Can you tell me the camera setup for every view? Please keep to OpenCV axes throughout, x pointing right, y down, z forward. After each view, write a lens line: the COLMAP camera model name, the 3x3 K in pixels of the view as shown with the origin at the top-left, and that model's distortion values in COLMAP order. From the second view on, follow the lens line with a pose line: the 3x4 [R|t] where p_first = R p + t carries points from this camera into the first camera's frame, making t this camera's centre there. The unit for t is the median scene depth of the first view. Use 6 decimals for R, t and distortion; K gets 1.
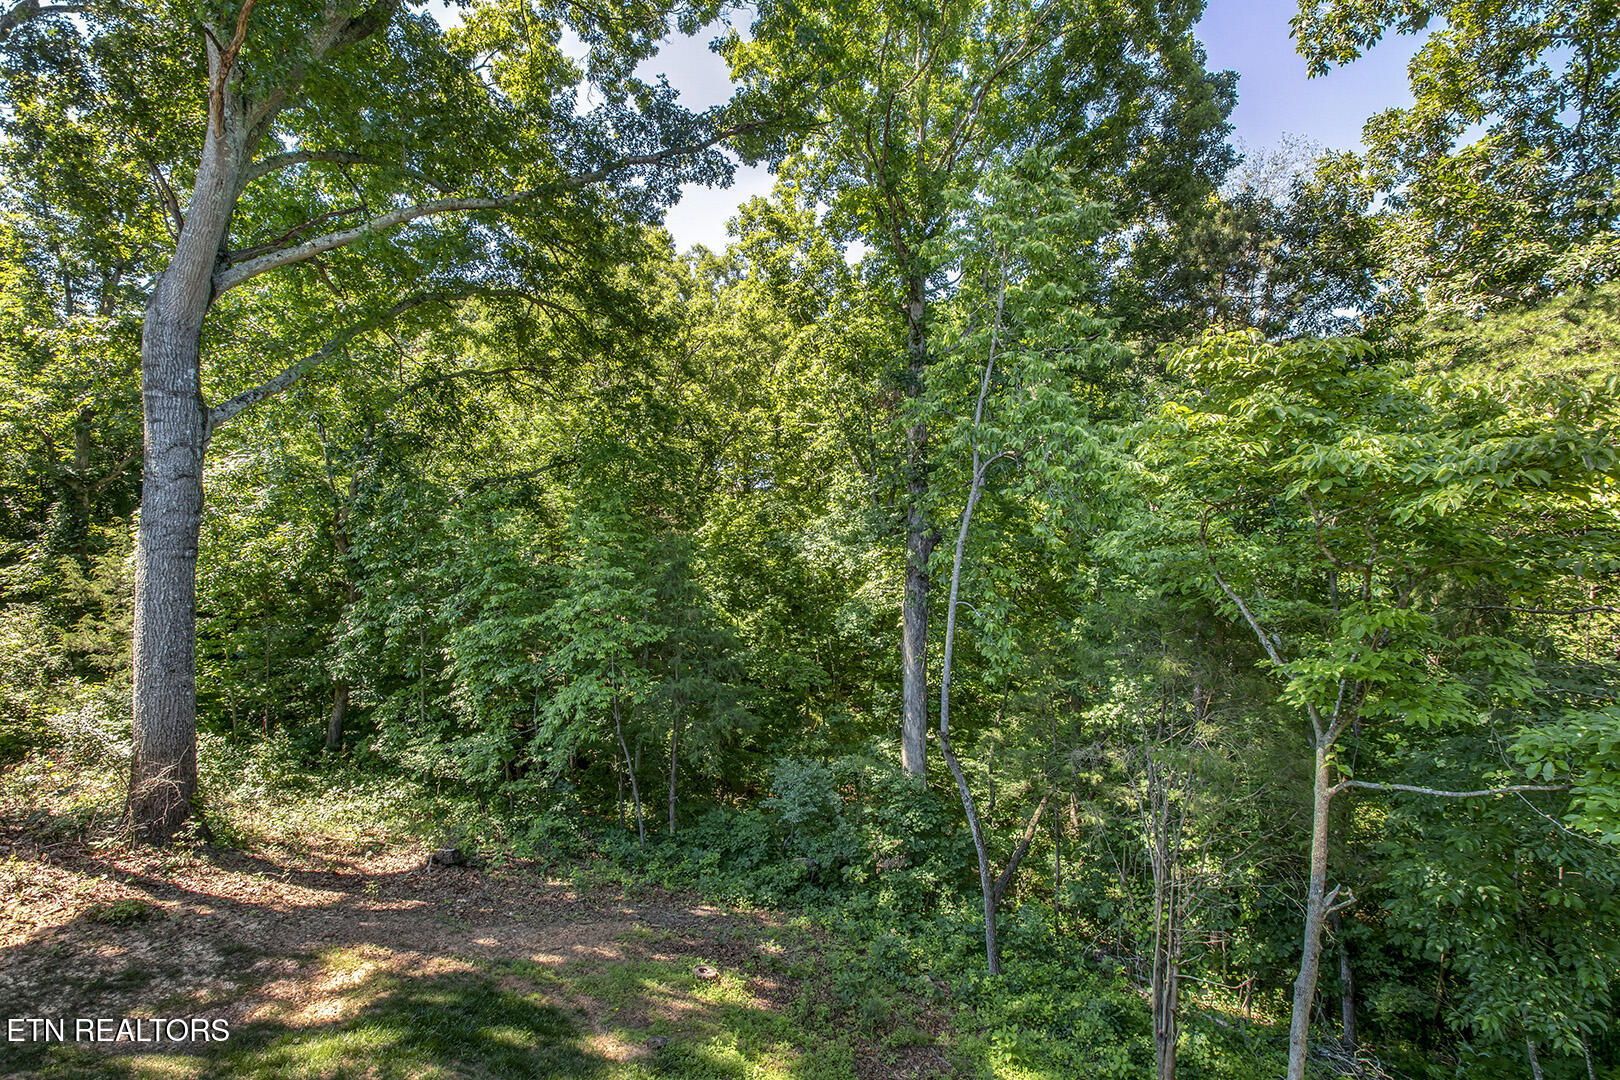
lens RADIAL K [[750.7, 0, 810.9], [0, 750.7, 548.2], [0, 0, 1]] dist [-0.017352, 0.001210]
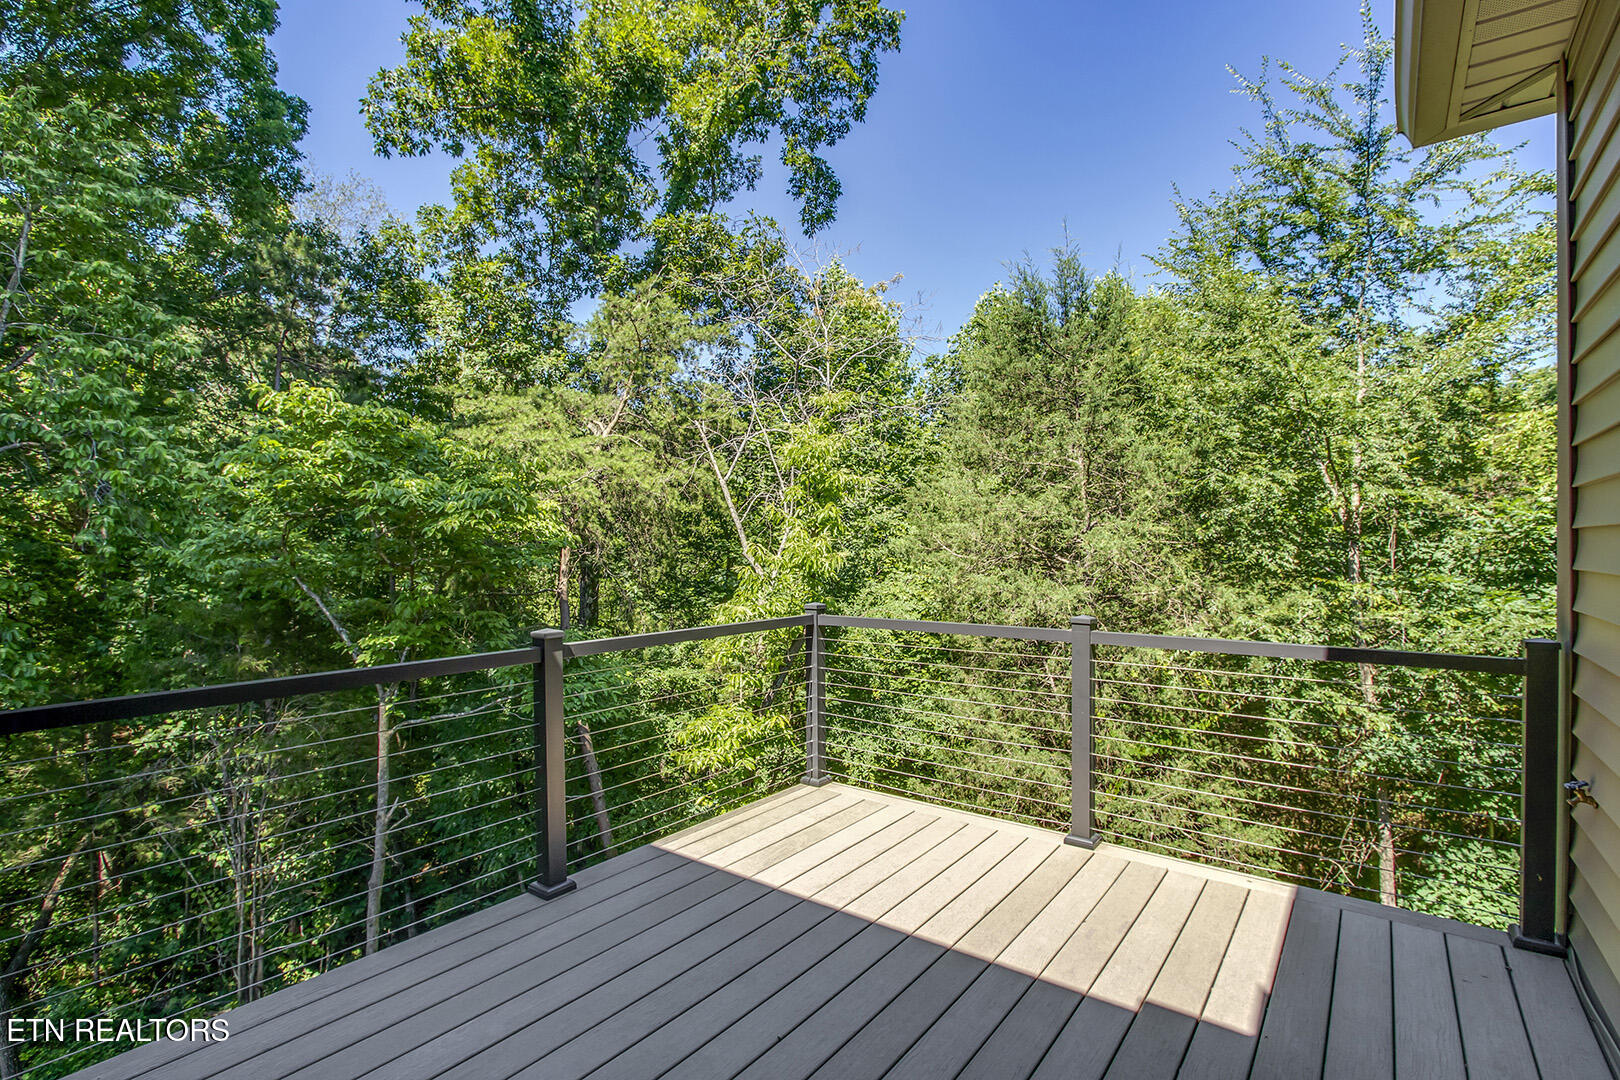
lens RADIAL K [[750.7, 0, 810.9], [0, 750.7, 548.2], [0, 0, 1]] dist [-0.017352, 0.001210]
pose [[0.436038, -0.000217, 0.899928, -0.085178], [0.009599, 0.999944, -0.004410, 0.001270], [-0.899877, 0.010561, 0.436016, -0.129263]]
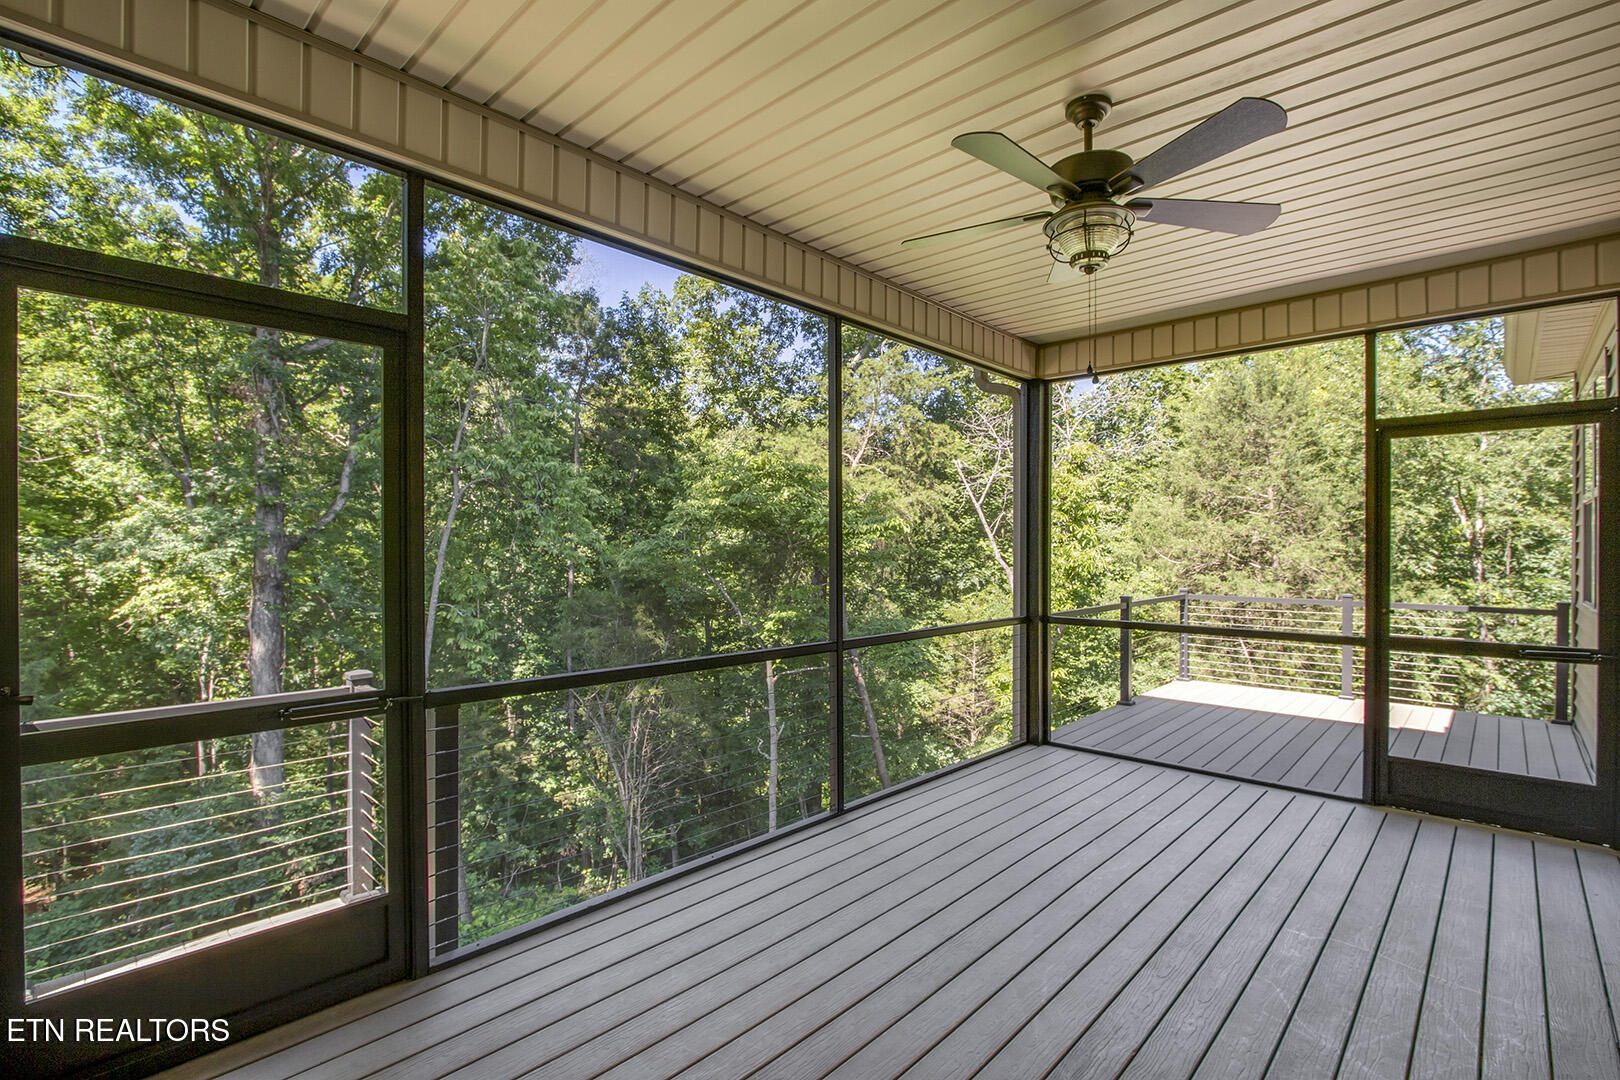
lens RADIAL K [[750.7, 0, 810.9], [0, 750.7, 548.2], [0, 0, 1]] dist [-0.017352, 0.001210]
pose [[0.521608, 0.003238, 0.853179, -0.470629], [0.002170, 0.999985, -0.005122, -0.007086], [-0.853182, 0.004523, 0.521593, -0.053384]]
